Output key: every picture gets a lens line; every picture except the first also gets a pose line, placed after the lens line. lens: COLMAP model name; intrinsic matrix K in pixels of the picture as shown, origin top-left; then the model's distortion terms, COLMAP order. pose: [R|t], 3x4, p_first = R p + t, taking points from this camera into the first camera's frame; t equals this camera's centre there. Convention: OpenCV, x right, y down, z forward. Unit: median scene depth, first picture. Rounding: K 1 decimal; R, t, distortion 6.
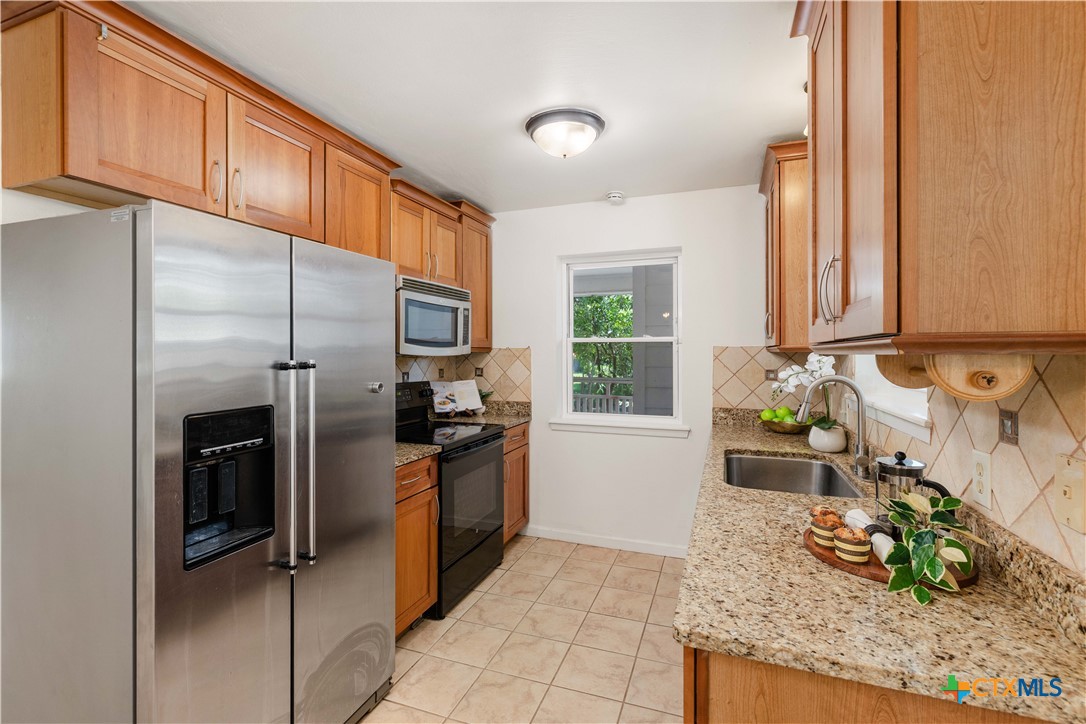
lens RADIAL K [[487.4, 0, 545.0], [0, 487.4, 354.3], [0, 0, 1]] dist [0.000694, 0.000122]
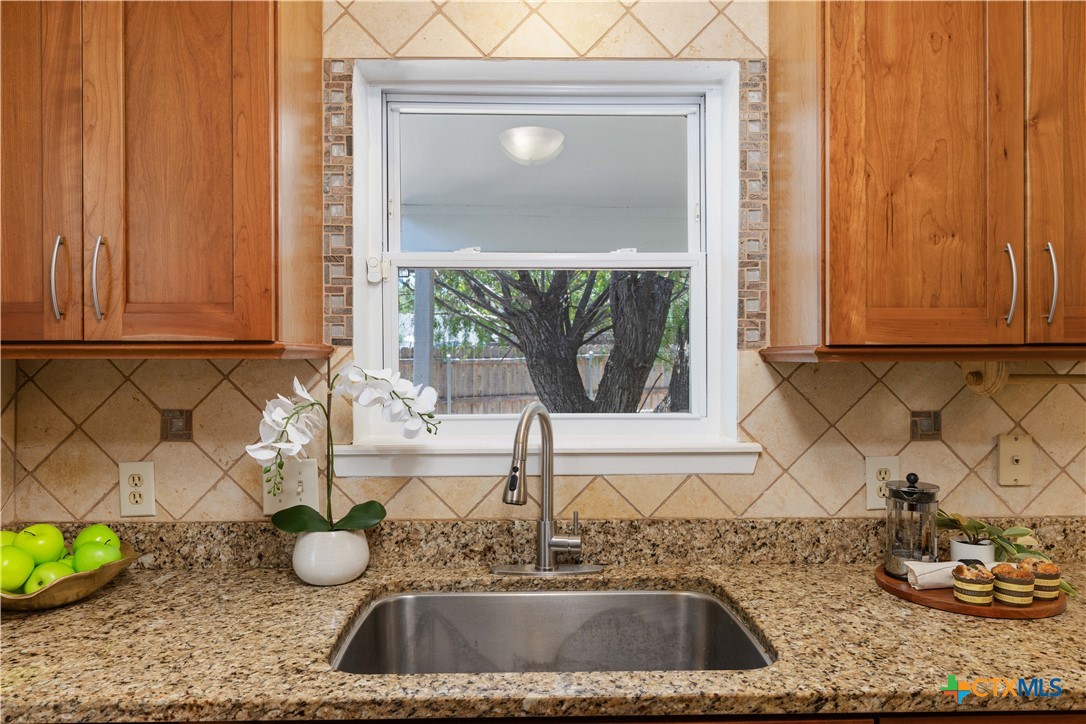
lens RADIAL K [[696.9, 0, 543.0], [0, 696.9, 362.0], [0, 0, 1]] dist [-0.000884, -0.001922]
pose [[-0.370800, -0.002472, 0.928709, -0.140946], [0.006397, 0.999966, 0.005216, -0.007207], [-0.928691, 0.007875, -0.370772, 1.638573]]
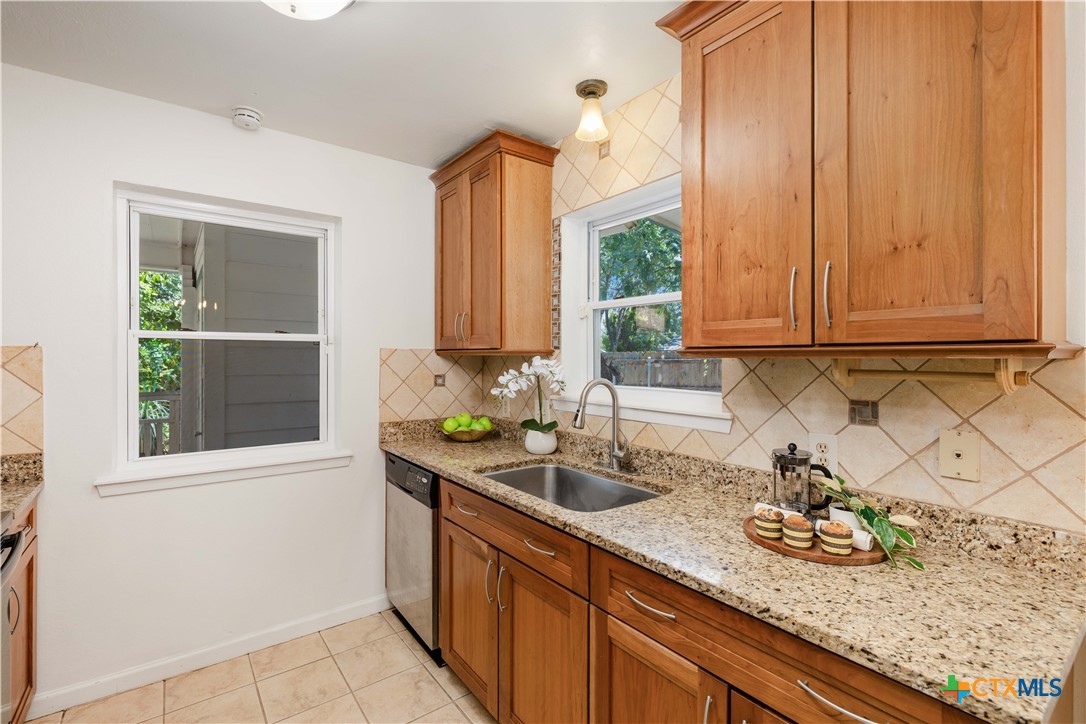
lens RADIAL K [[490.4, 0, 542.1], [0, 490.4, 358.2], [0, 0, 1]] dist [-0.000054, 0.000131]
pose [[0.536900, -0.000925, 0.843645, -0.437596], [0.000438, 1.000000, 0.000818, -0.000443], [-0.843646, -0.000070, 0.536900, 0.695174]]
